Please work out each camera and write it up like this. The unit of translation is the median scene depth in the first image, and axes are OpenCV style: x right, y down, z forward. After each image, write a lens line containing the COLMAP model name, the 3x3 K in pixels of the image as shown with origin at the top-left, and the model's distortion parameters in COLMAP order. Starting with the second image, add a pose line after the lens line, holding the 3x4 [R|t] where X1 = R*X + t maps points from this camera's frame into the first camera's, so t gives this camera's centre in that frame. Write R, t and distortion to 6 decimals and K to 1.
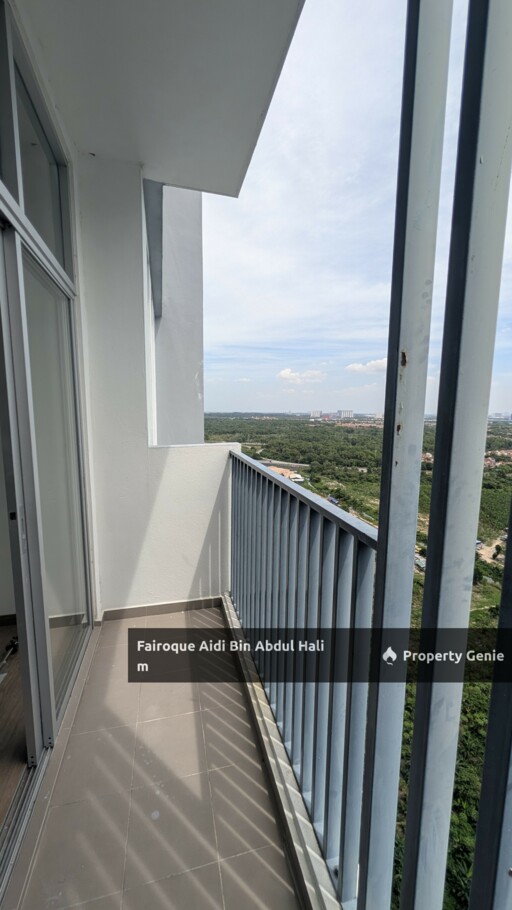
lens RADIAL K [[349.4, 0, 255.1], [0, 349.4, 454.5], [0, 0, 1]] dist [-0.000235, -0.000177]
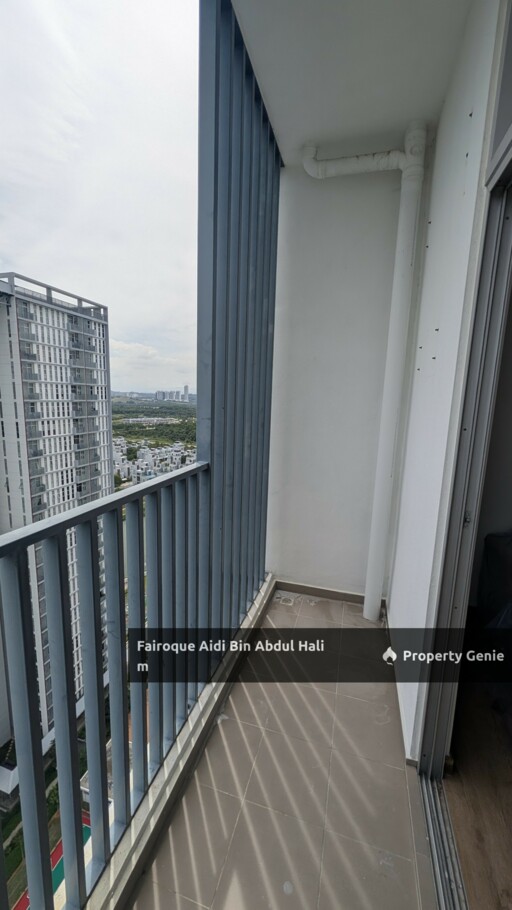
lens RADIAL K [[349.4, 0, 255.1], [0, 349.4, 454.5], [0, 0, 1]] dist [-0.000235, -0.000177]
pose [[-0.851774, -0.119949, 0.509993, -0.537069], [0.027329, 0.961940, 0.271891, -0.192494], [-0.523196, 0.245527, -0.816078, 1.518543]]
